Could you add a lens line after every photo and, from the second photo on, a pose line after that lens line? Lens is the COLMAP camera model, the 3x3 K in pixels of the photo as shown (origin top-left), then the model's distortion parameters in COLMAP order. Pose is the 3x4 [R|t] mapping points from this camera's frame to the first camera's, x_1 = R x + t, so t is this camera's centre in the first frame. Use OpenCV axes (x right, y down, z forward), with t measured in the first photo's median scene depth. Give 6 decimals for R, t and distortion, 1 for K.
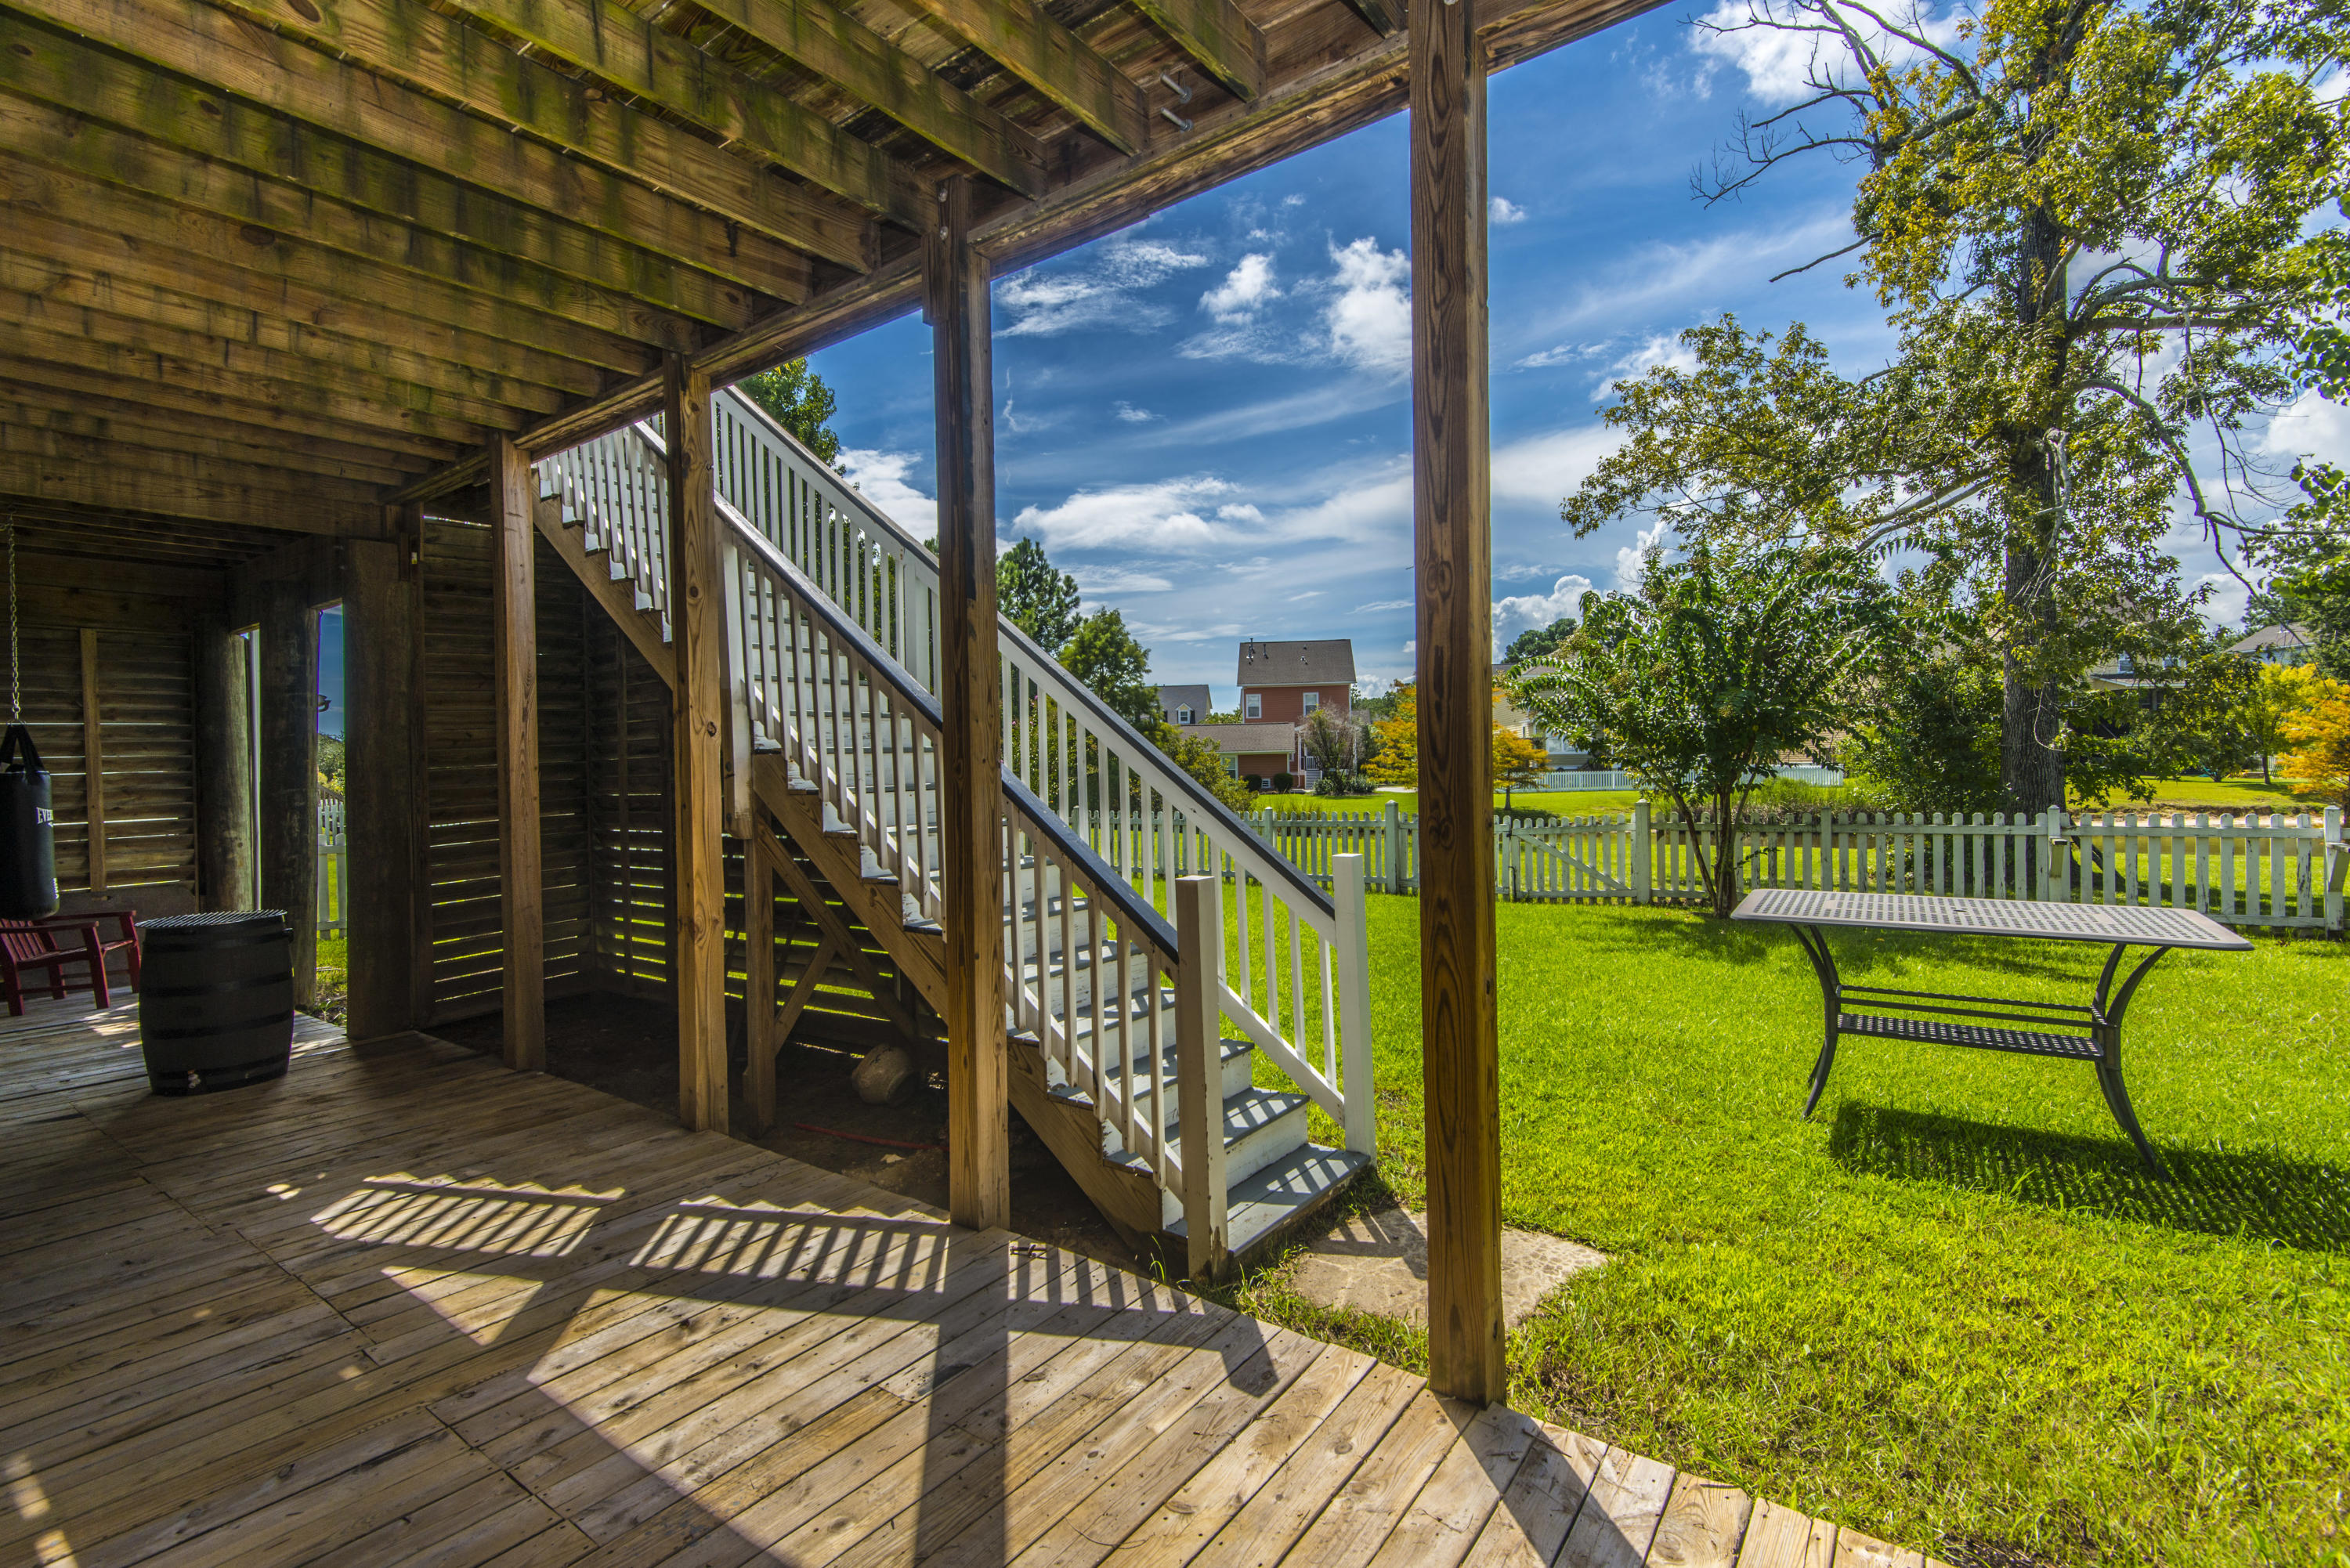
lens RADIAL K [[1079.4, 0, 1164.7], [0, 1079.4, 779.8], [0, 0, 1]] dist [0.029461, -0.015279]
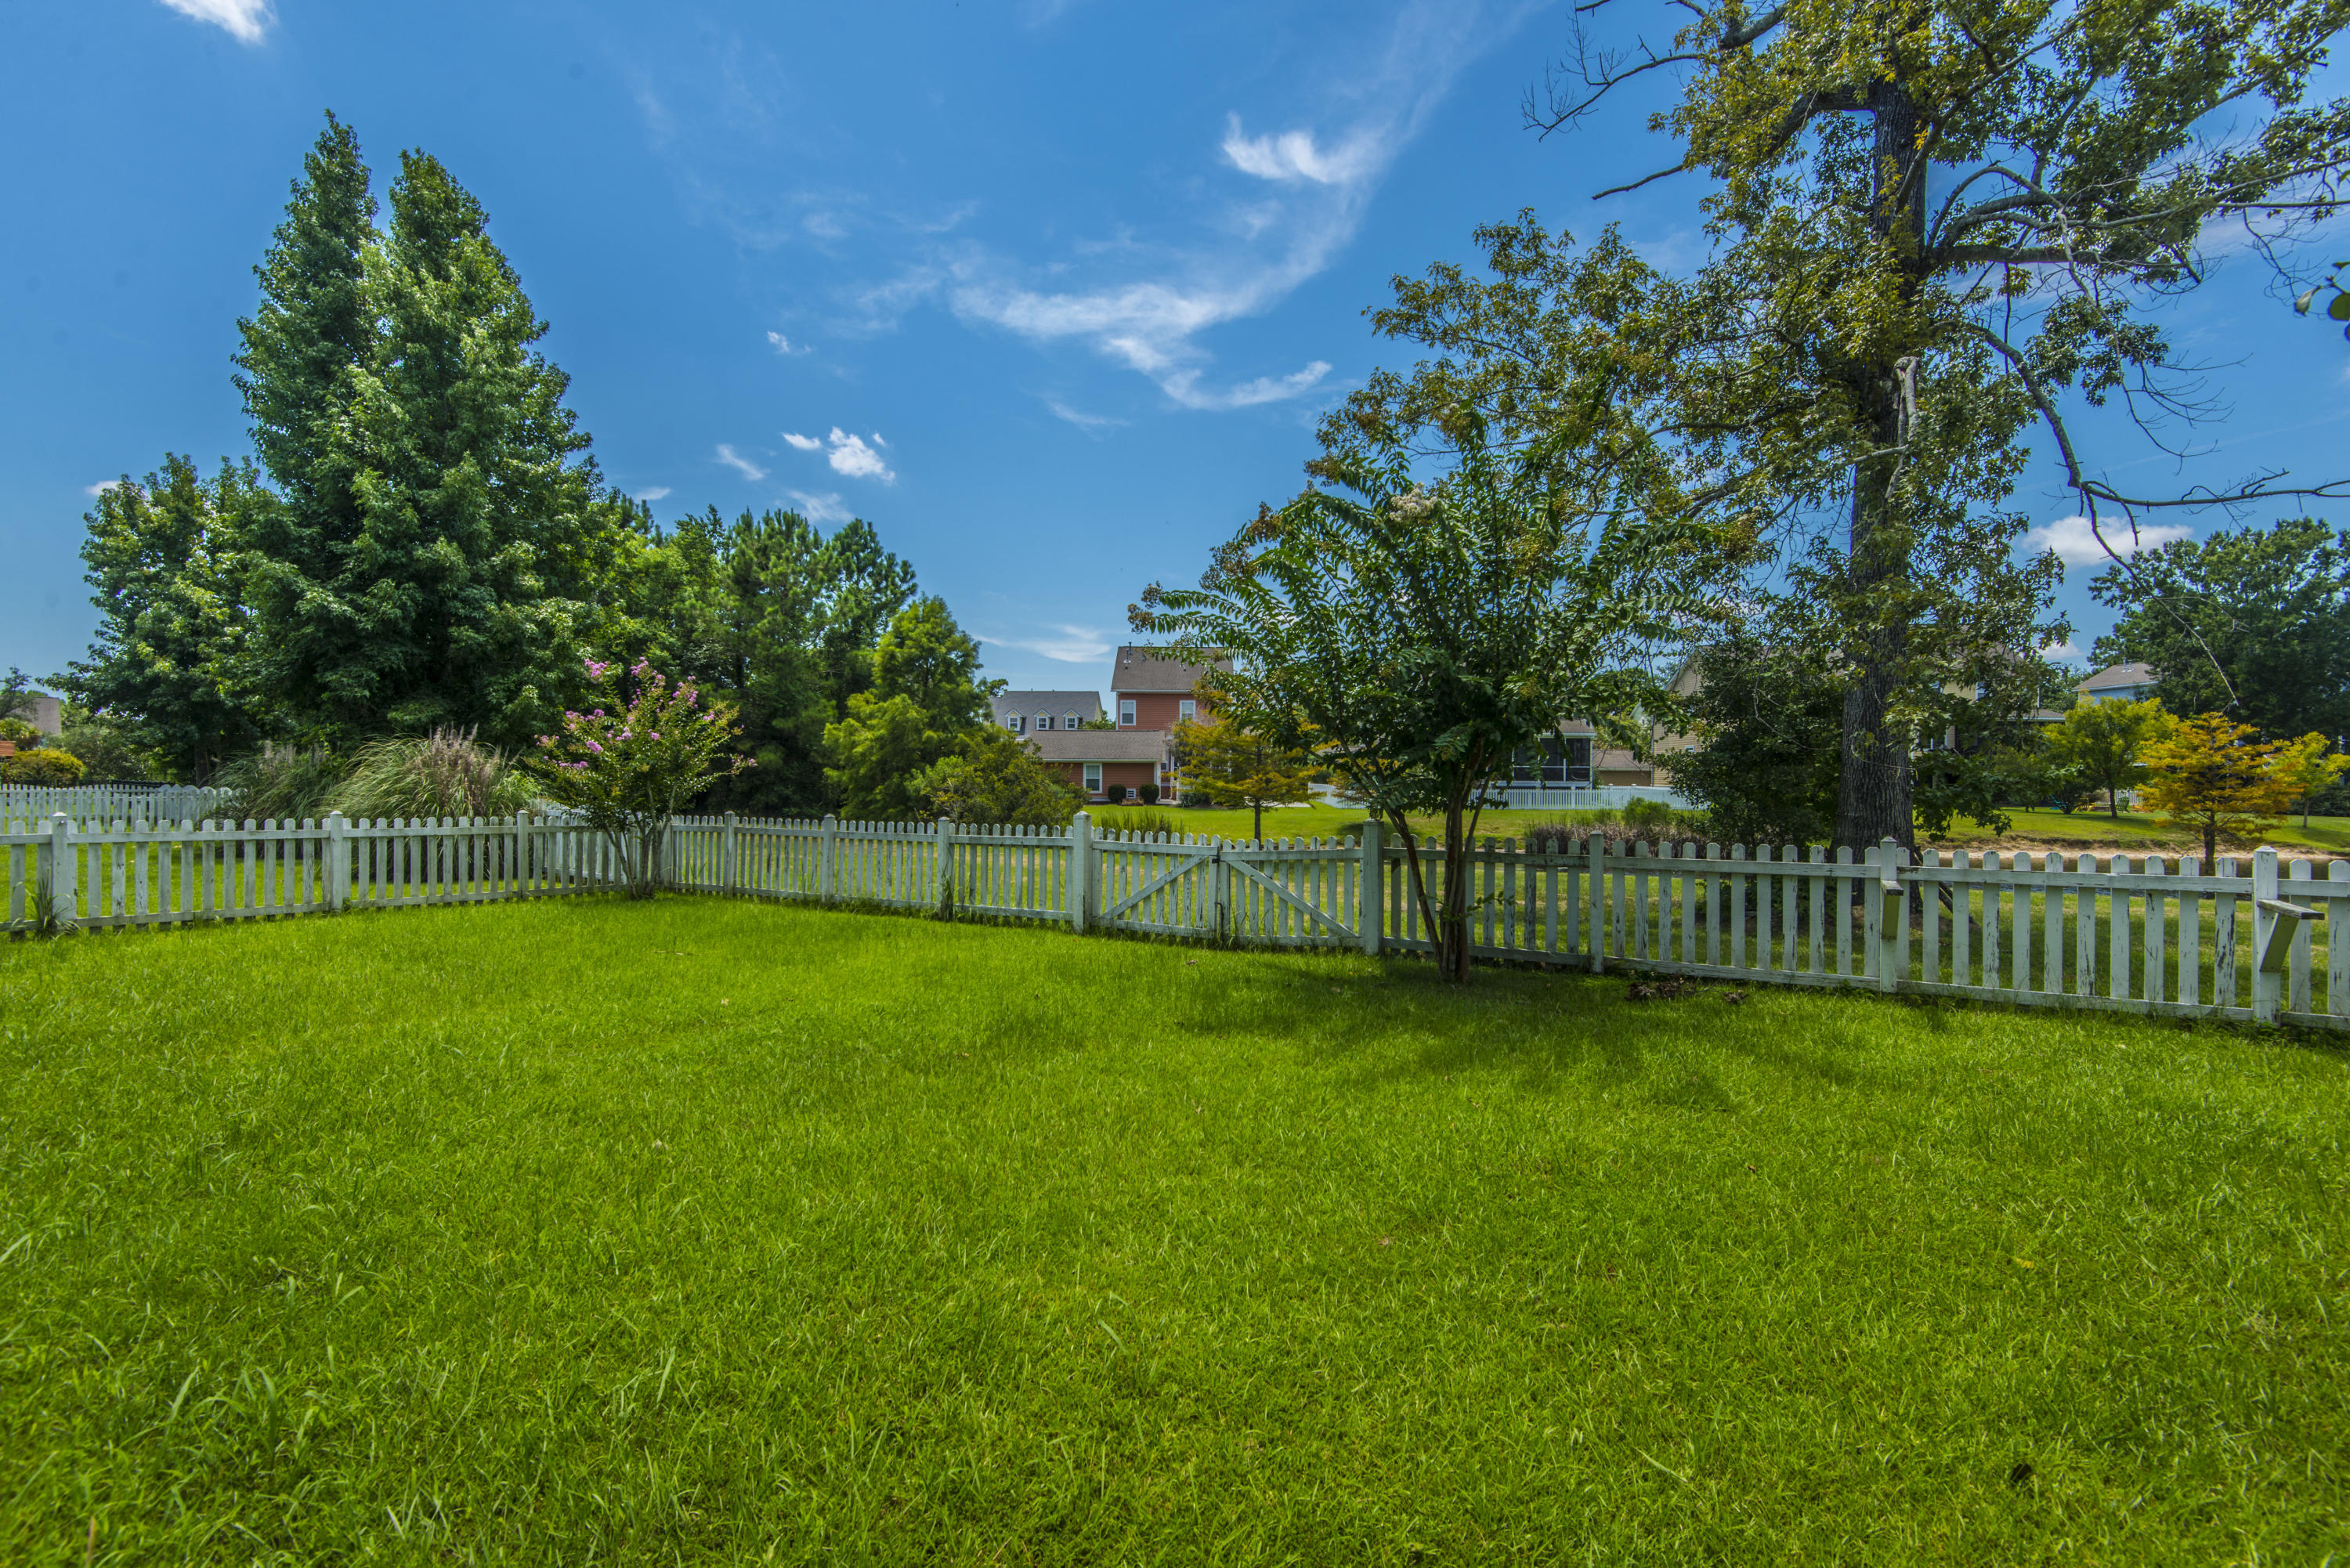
lens RADIAL K [[1079.4, 0, 1164.7], [0, 1079.4, 779.8], [0, 0, 1]] dist [0.029461, -0.015279]
pose [[0.996493, 0.025011, 0.079845, 0.380549], [-0.024261, 0.999652, -0.010351, 0.006323], [-0.080076, 0.008377, 0.996754, 0.438111]]
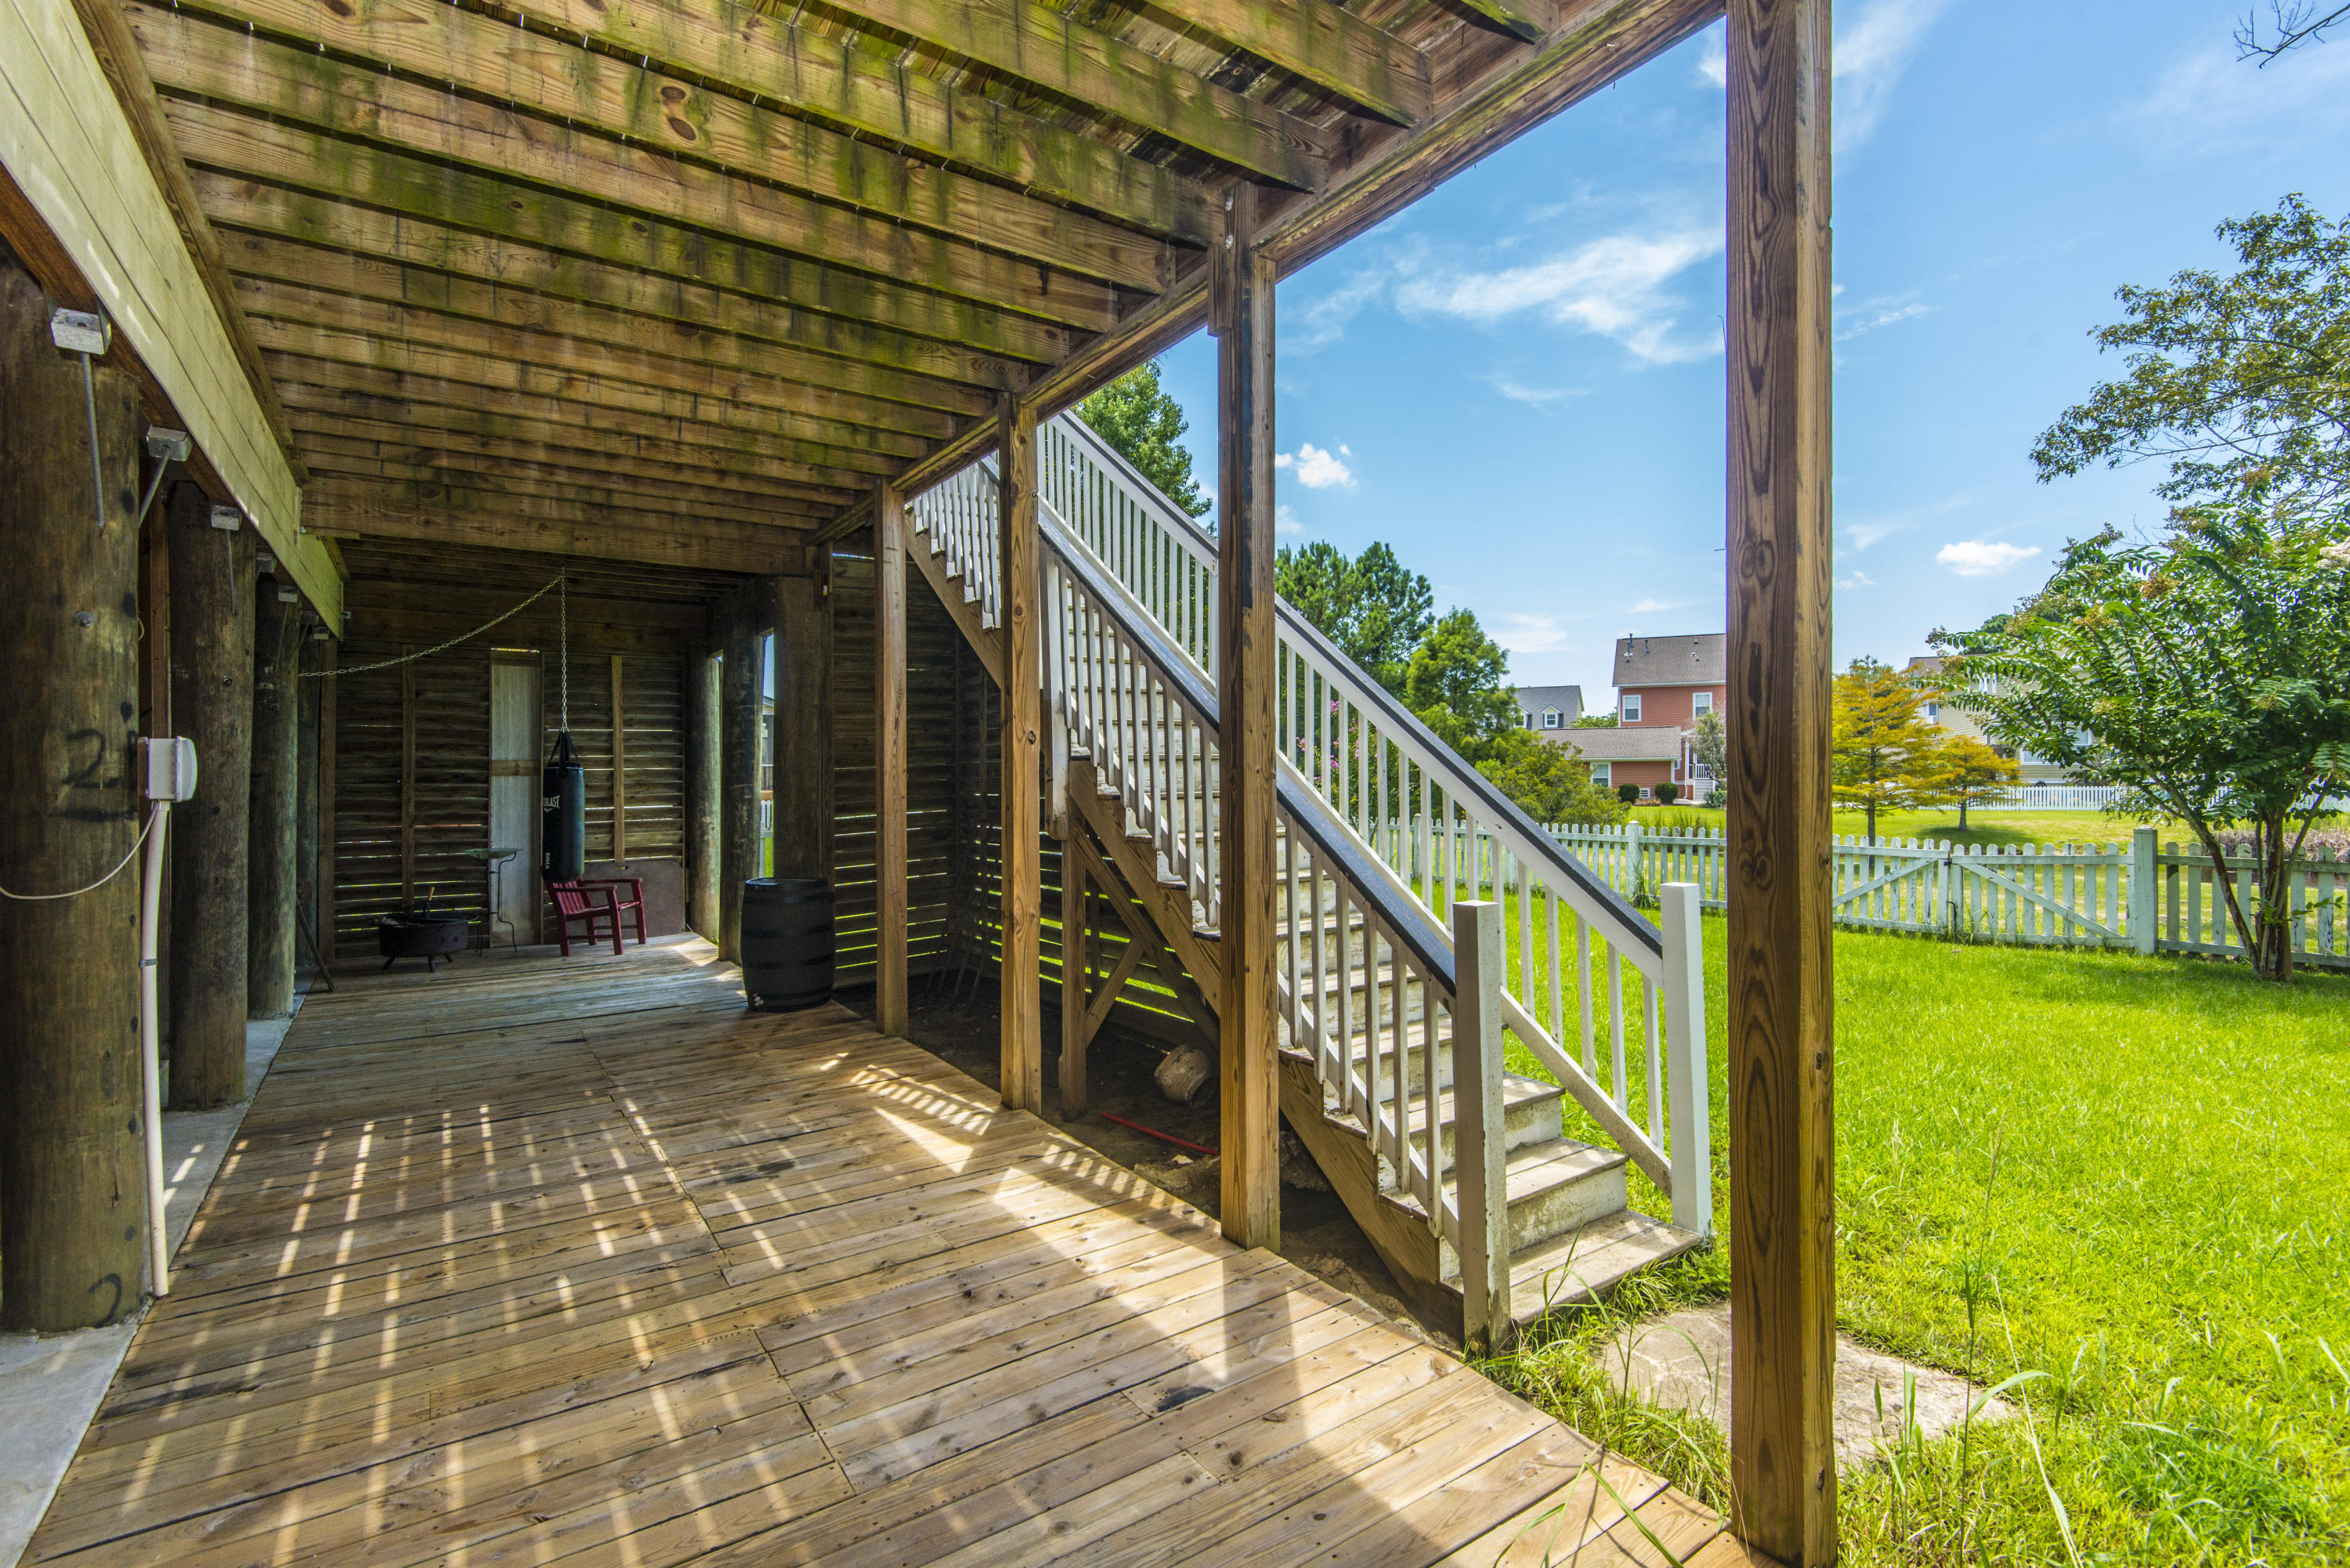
lens RADIAL K [[1076.3, 0, 1152.9], [0, 1076.3, 777.1], [0, 0, 1]] dist [0.034723, -0.018499]
pose [[0.943837, 0.014012, -0.330115, 0.039121], [-0.015877, 0.999870, -0.002955, -0.004456], [0.330031, 0.008031, 0.943936, 0.025112]]
